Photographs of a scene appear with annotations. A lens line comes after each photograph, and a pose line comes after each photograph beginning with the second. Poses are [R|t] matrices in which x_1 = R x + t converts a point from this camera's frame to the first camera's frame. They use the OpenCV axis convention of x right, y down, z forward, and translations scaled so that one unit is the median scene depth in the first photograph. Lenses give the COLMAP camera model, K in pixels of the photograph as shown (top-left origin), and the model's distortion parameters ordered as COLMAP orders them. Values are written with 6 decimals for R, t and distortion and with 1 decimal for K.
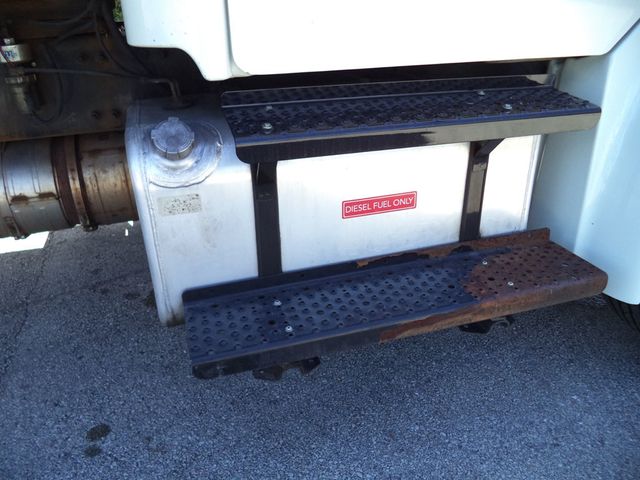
lens RADIAL K [[510.5, 0, 320.0], [0, 510.5, 240.0], [0, 0, 1]] dist [-0.013150, -0.009451]
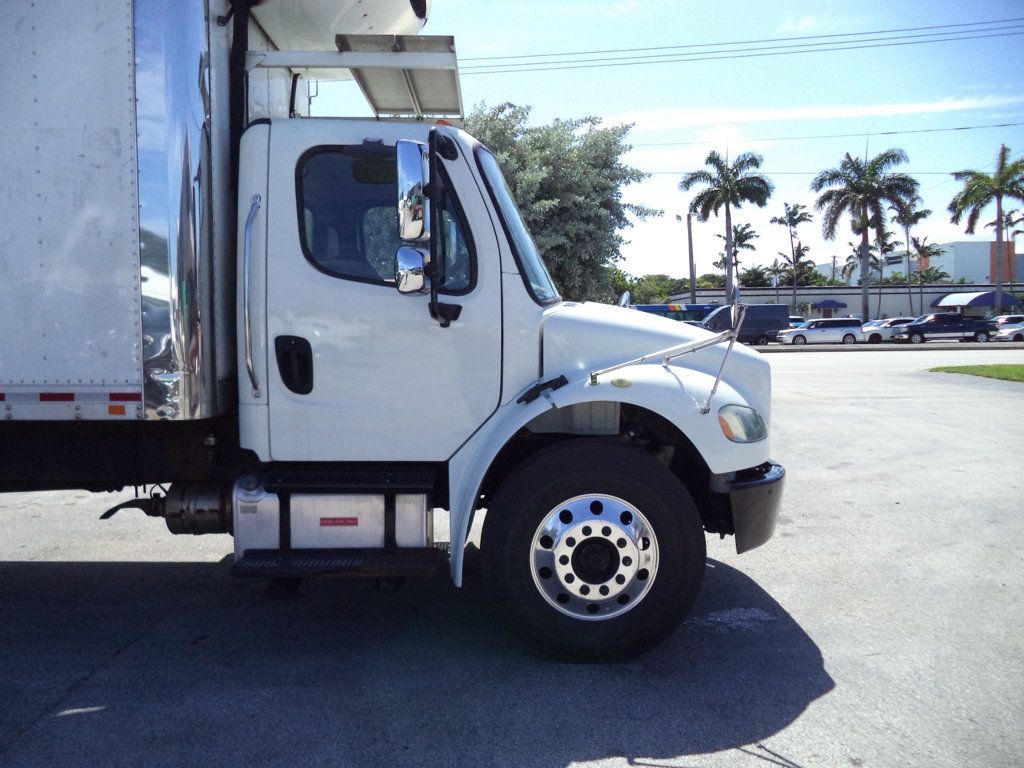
lens RADIAL K [[816.7, 0, 512.0], [0, 816.7, 384.0], [0, 0, 1]] dist [-0.013150, -0.009451]
pose [[0.962129, 0.041956, -0.269348, 1.724455], [-0.138093, 0.926934, -0.348889, 0.492058], [0.235029, 0.372871, 0.897624, -2.125338]]
